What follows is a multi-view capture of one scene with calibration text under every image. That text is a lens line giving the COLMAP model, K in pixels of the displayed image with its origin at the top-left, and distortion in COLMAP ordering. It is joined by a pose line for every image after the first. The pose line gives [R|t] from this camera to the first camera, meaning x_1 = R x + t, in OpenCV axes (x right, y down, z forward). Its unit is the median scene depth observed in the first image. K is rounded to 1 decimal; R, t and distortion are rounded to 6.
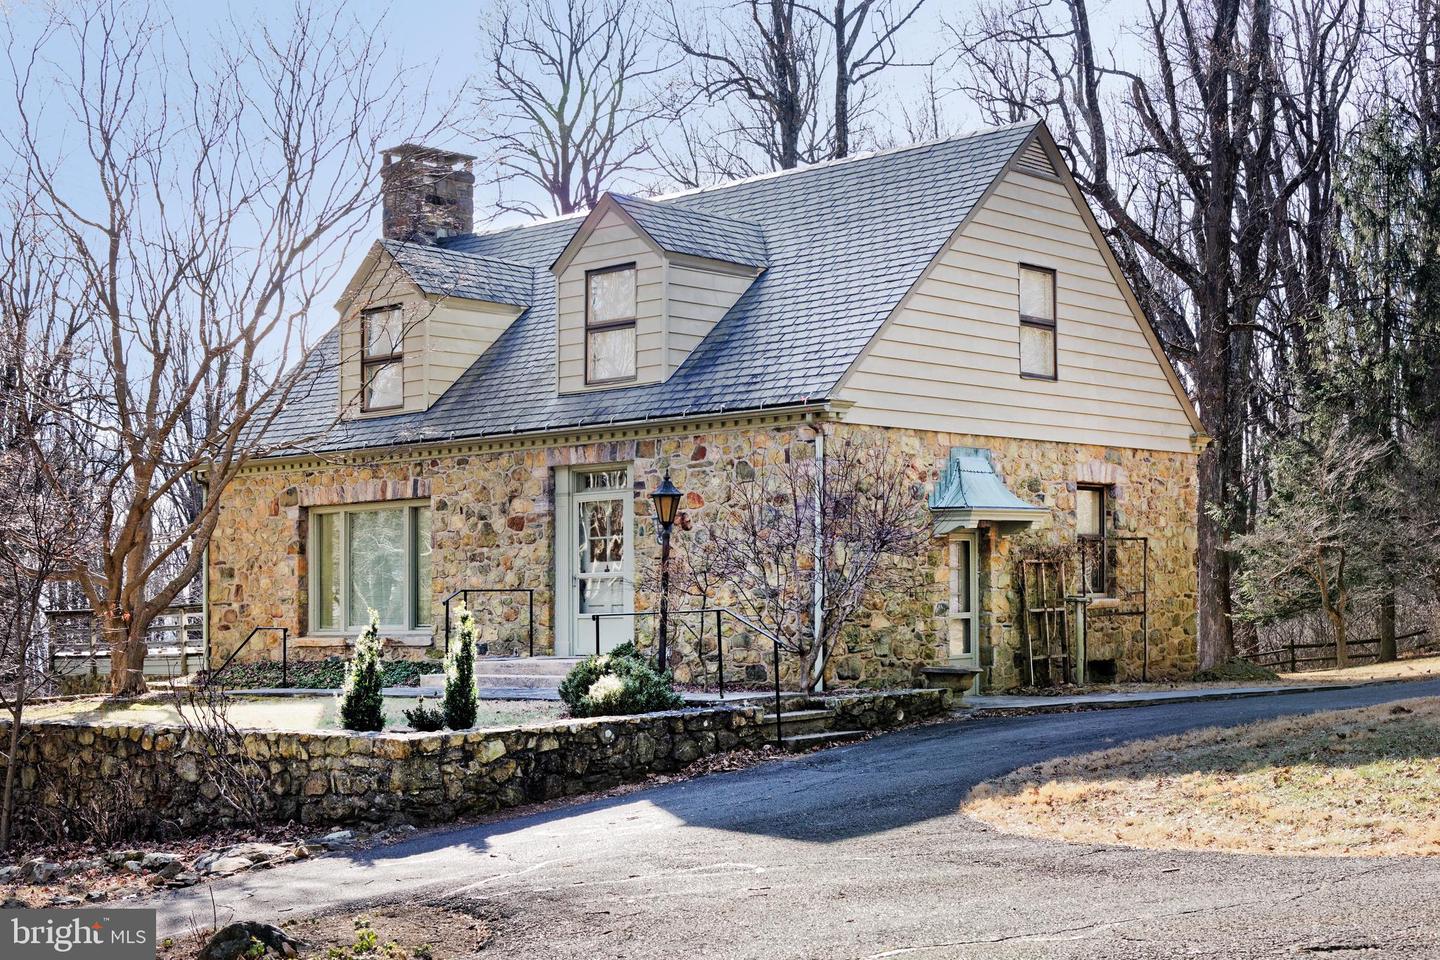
lens RADIAL K [[2010.4, 0, 688.1], [0, 2010.4, 497.4], [0, 0, 1]] dist [0.007843, 0.000000]
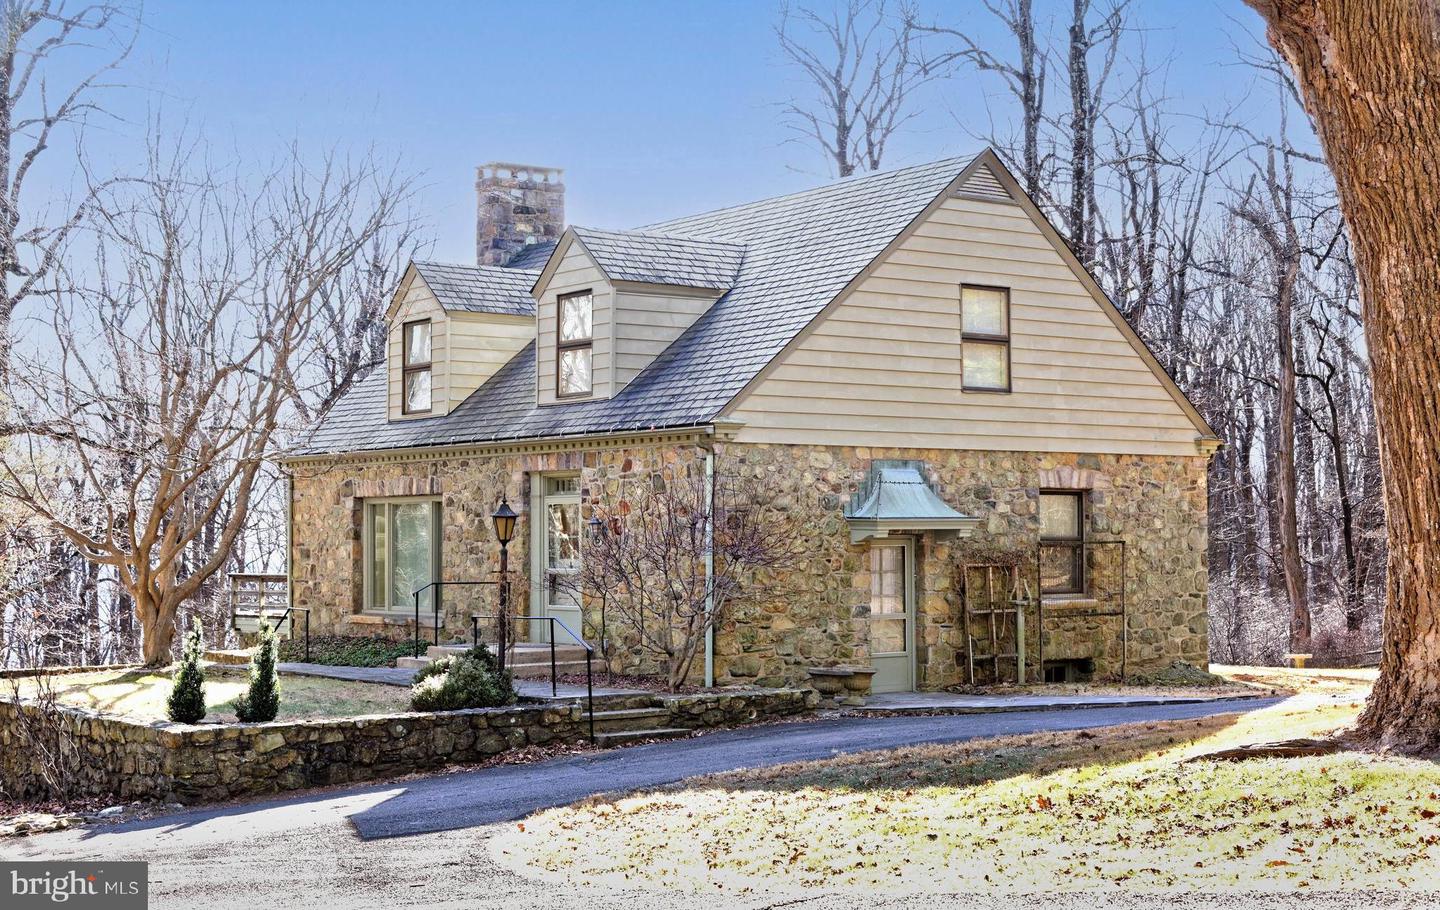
lens RADIAL K [[2081.1, 0, 740.6], [0, 2081.1, 402.0], [0, 0, 1]] dist [0.027308, 0.000000]
pose [[0.978023, 0.007048, -0.208379, 0.284576], [-0.009237, 0.999912, -0.009533, -0.043522], [0.208293, 0.011248, 0.978002, -0.098477]]
